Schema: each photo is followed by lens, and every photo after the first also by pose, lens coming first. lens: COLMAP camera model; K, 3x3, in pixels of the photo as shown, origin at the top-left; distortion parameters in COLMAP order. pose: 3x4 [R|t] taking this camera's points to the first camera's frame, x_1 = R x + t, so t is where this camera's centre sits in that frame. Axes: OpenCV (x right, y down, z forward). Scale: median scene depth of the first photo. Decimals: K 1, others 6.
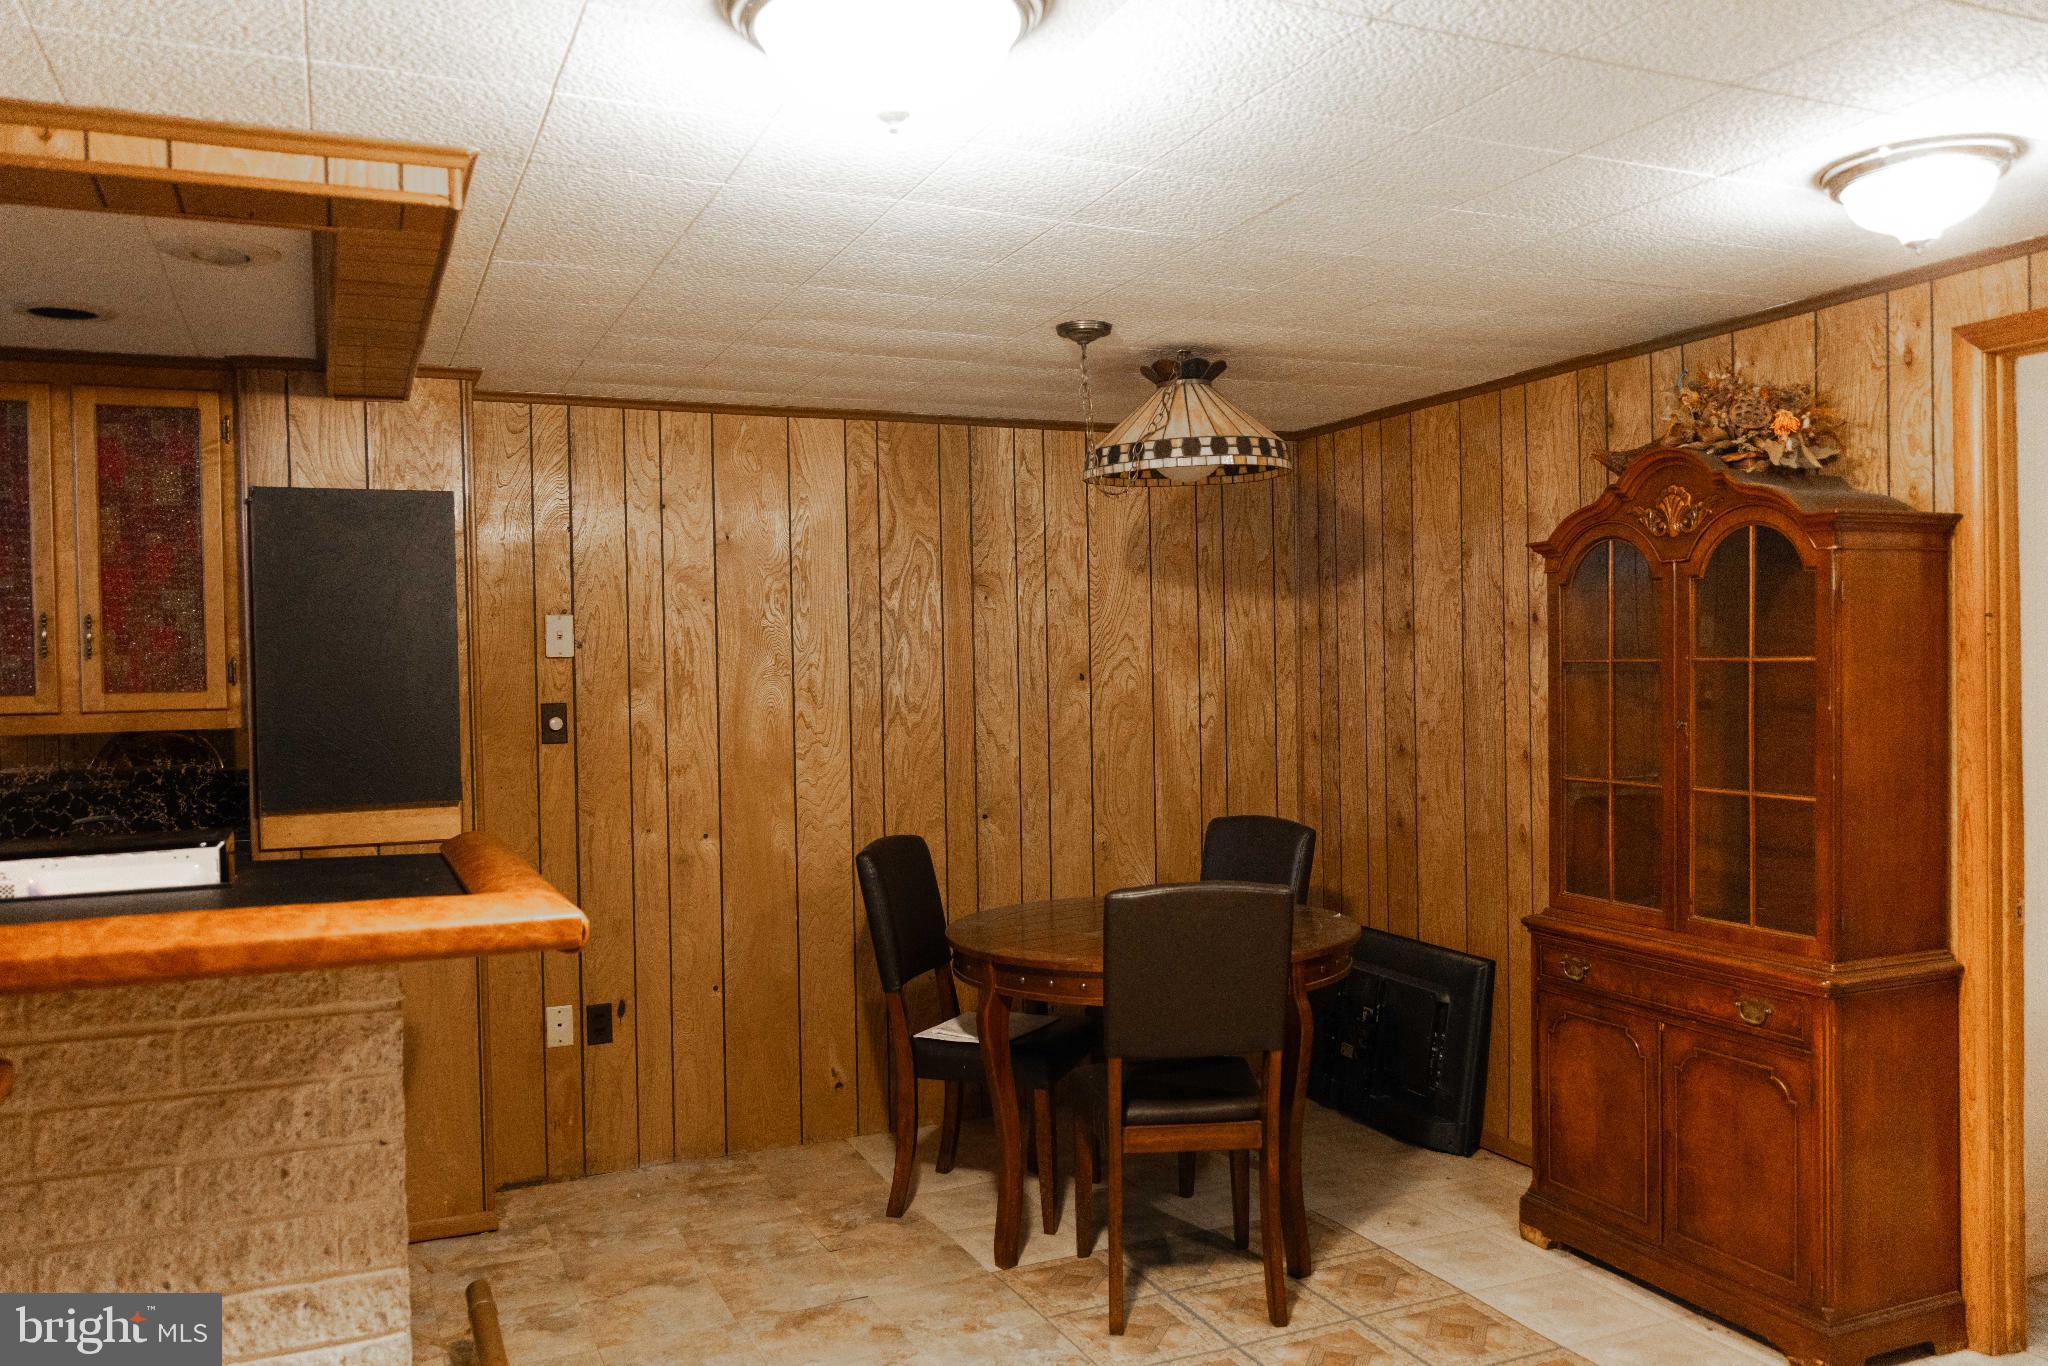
lens RADIAL K [[1554.2, 0, 1017.6], [0, 1554.2, 687.8], [0, 0, 1]] dist [0.000457, -0.001385]
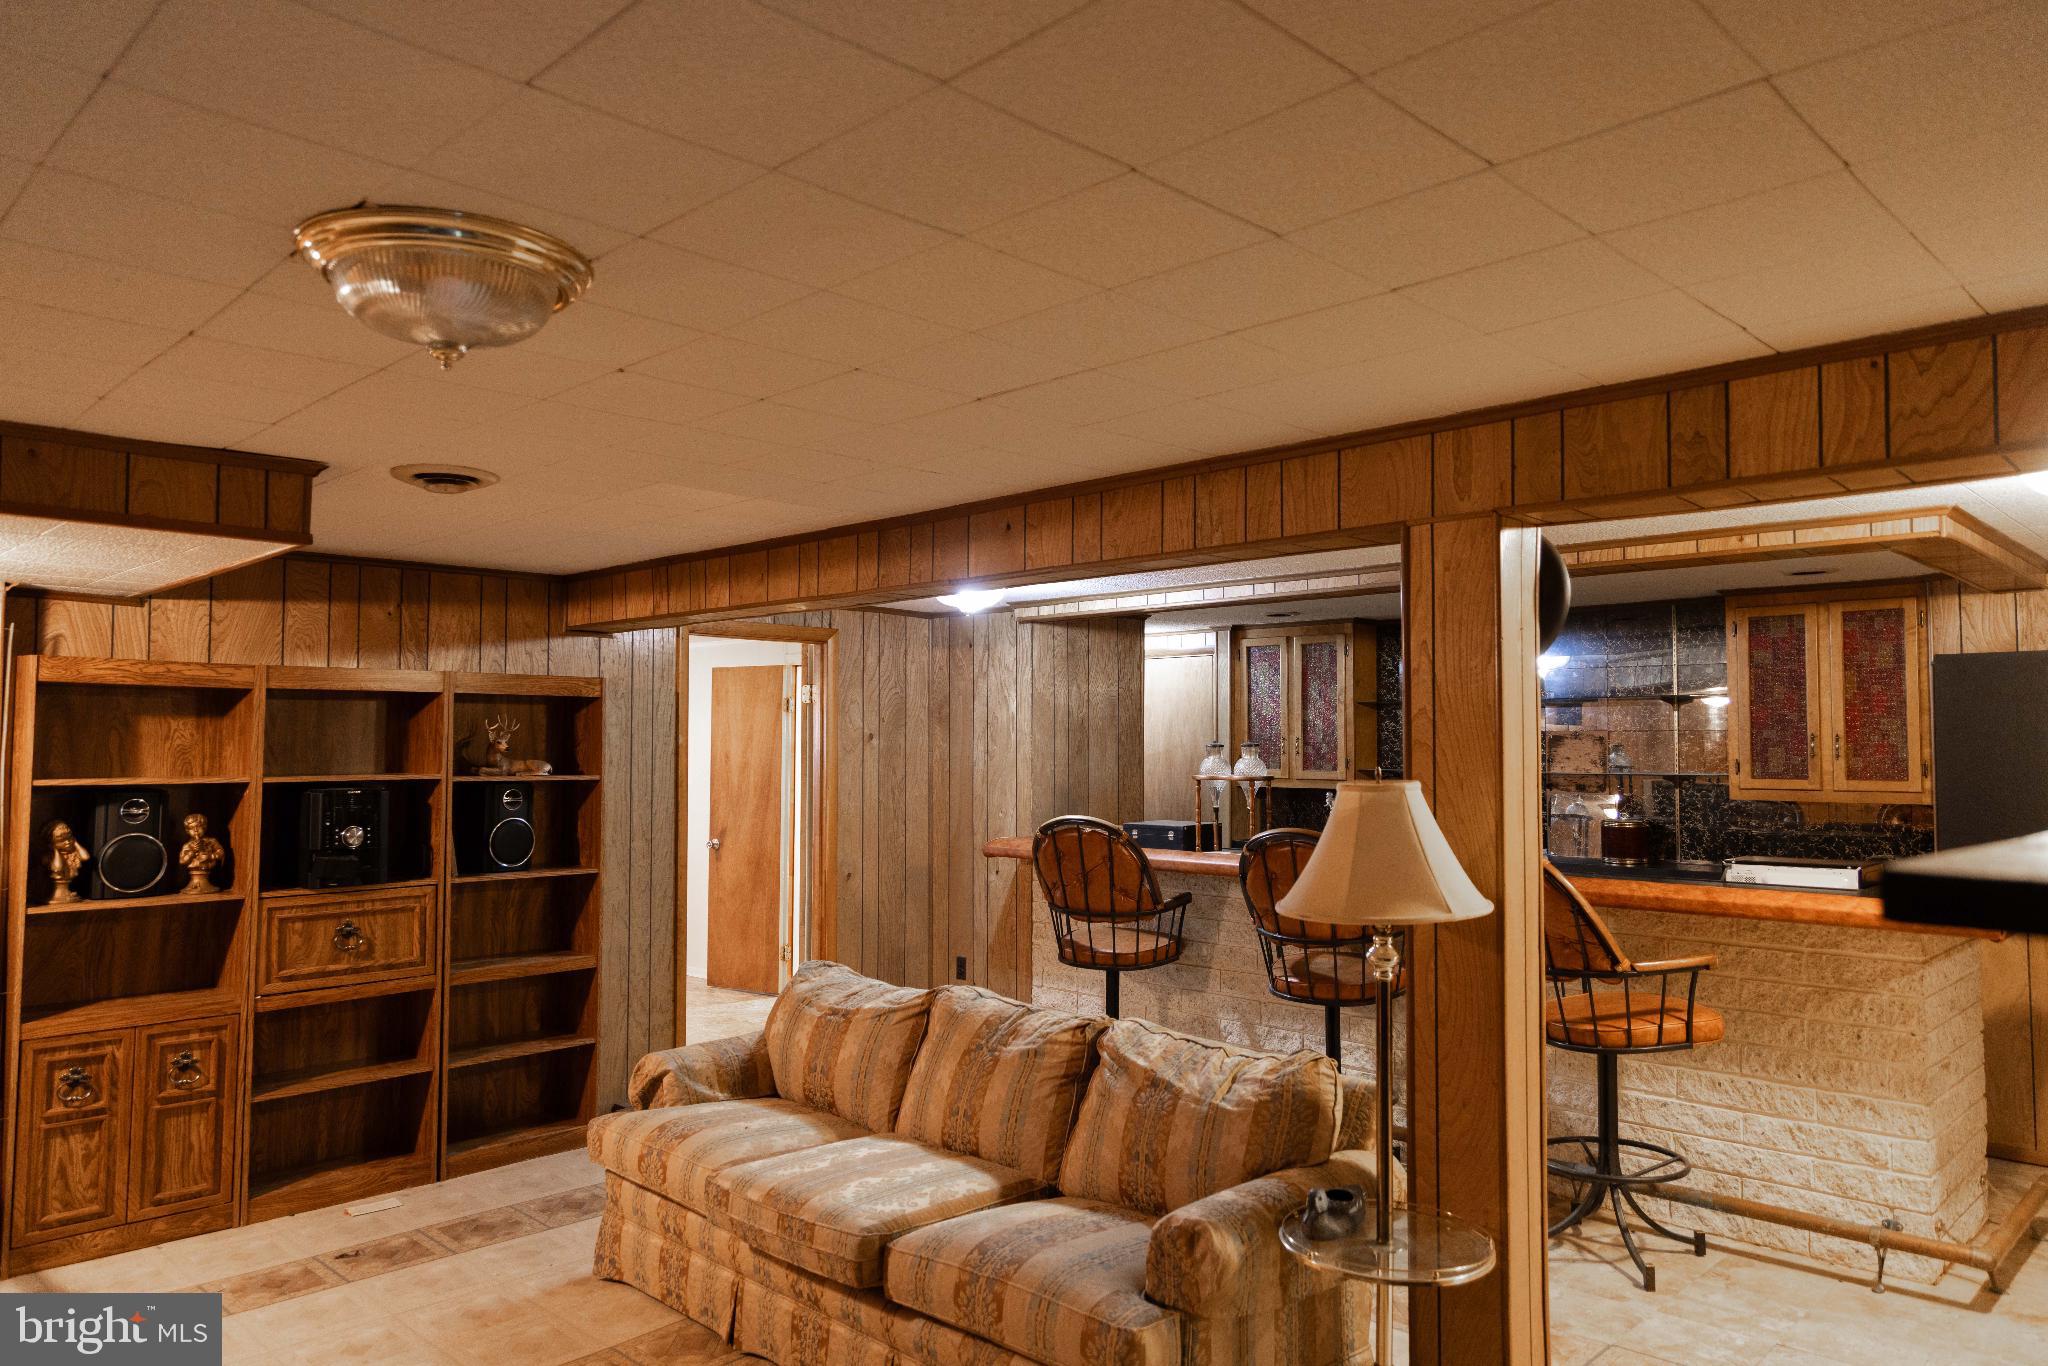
lens RADIAL K [[1375.9, 0, 1019.1], [0, 1375.9, 678.4], [0, 0, 1]] dist [-0.002448, -0.001597]
pose [[0.368953, -0.022967, -0.929164, 0.468236], [-0.024561, 0.999105, -0.034448, -0.032496], [0.929123, 0.035531, 0.368059, -0.392477]]
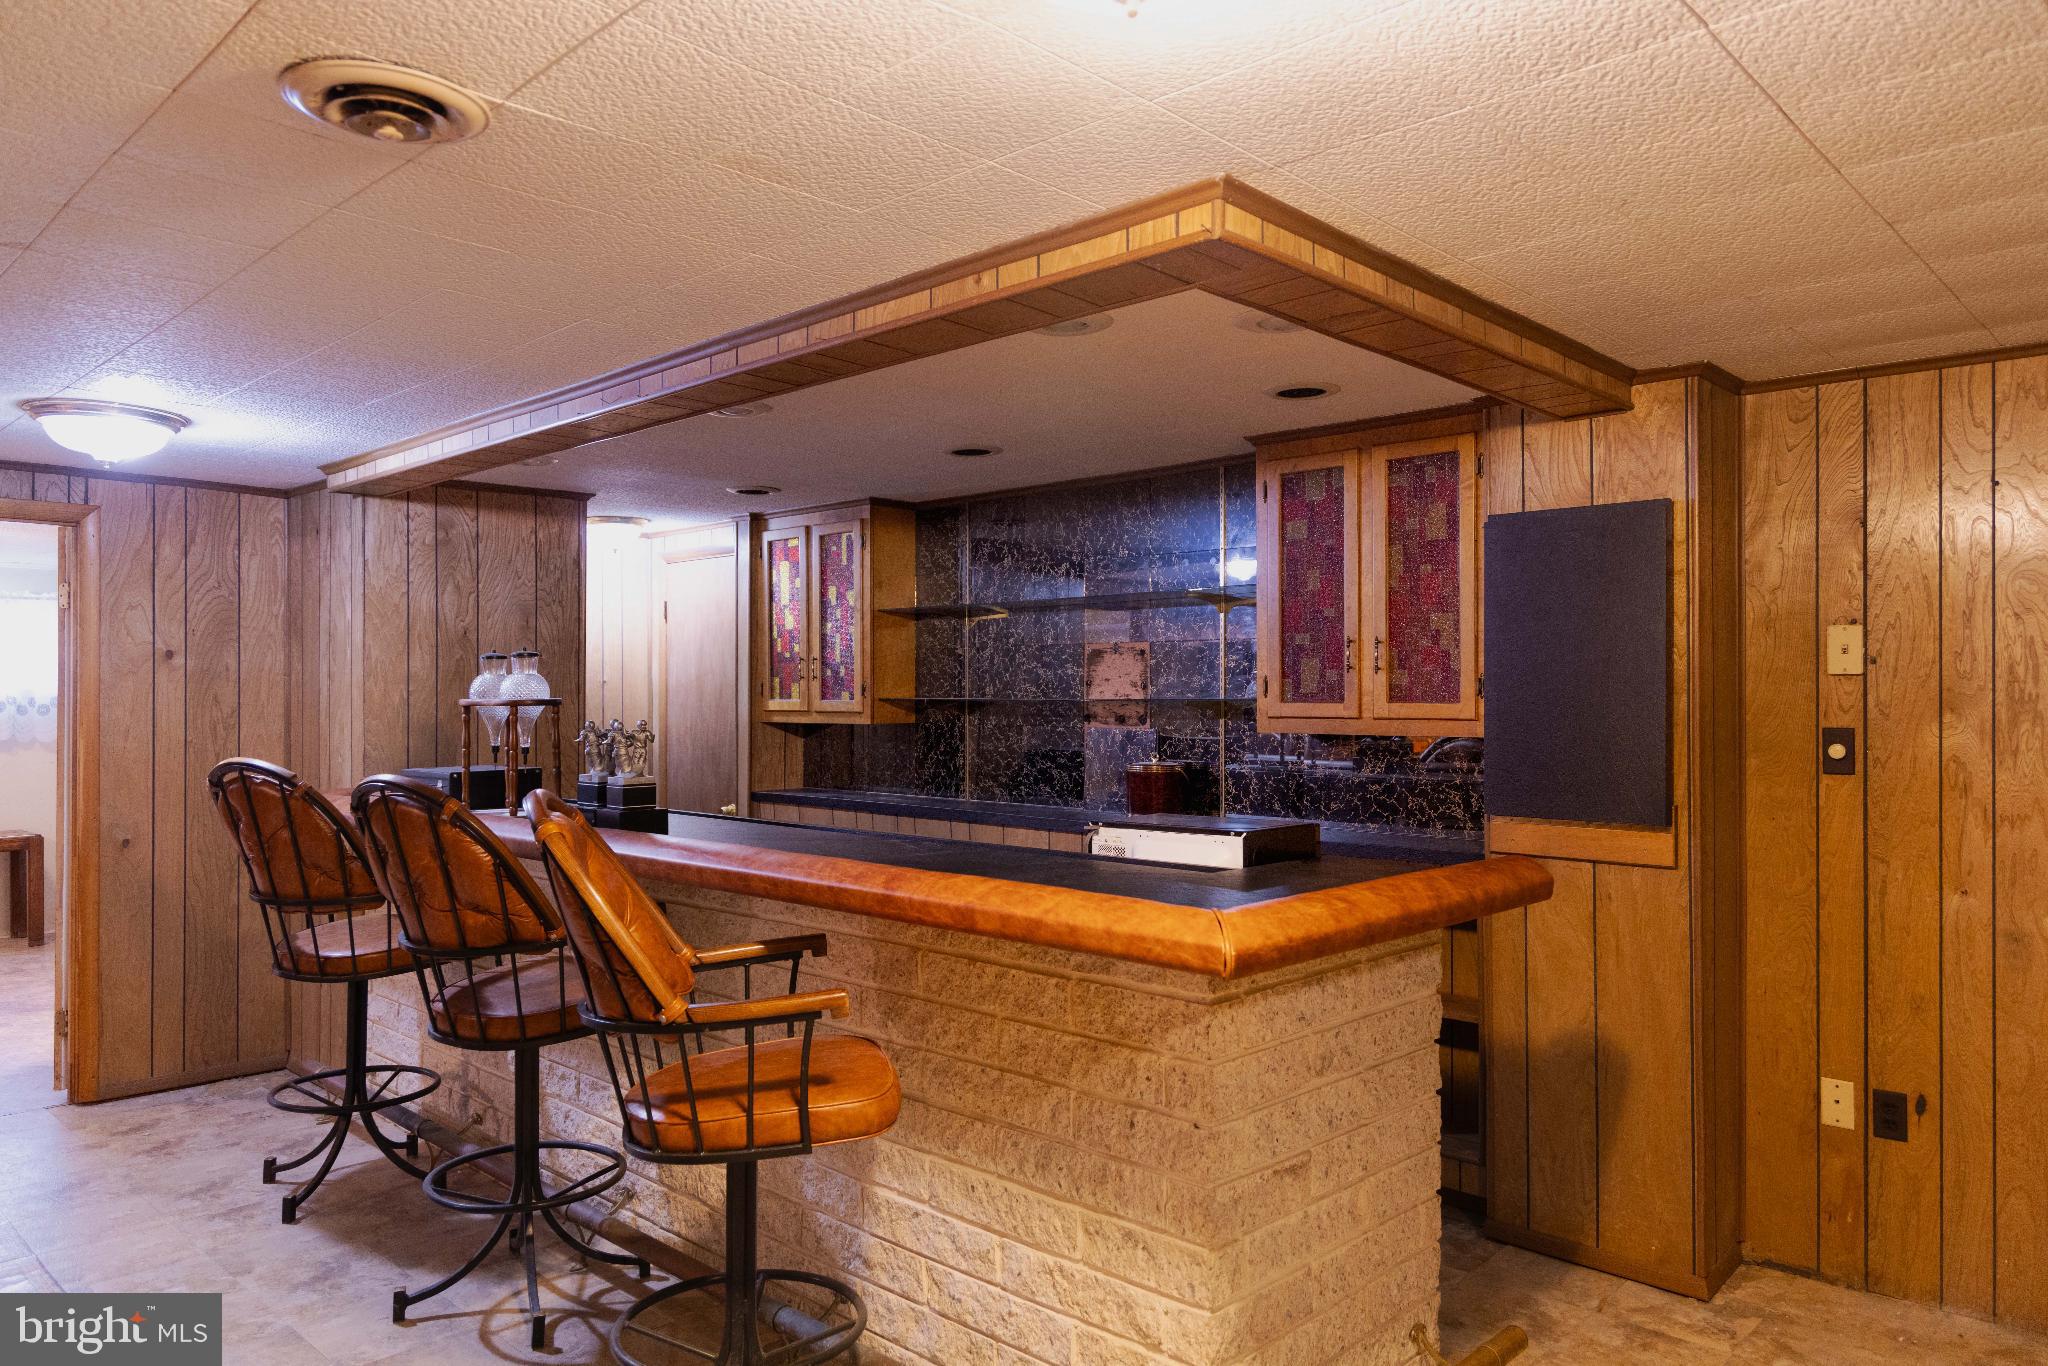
lens RADIAL K [[1375.9, 0, 1021.3], [0, 1375.9, 682.1], [0, 0, 1]] dist [-0.002448, -0.001597]
pose [[0.383396, 0.011329, -0.923515, 0.265831], [-0.021688, 0.999759, 0.003261, -0.009077], [0.923329, 0.018779, 0.383549, 0.329719]]
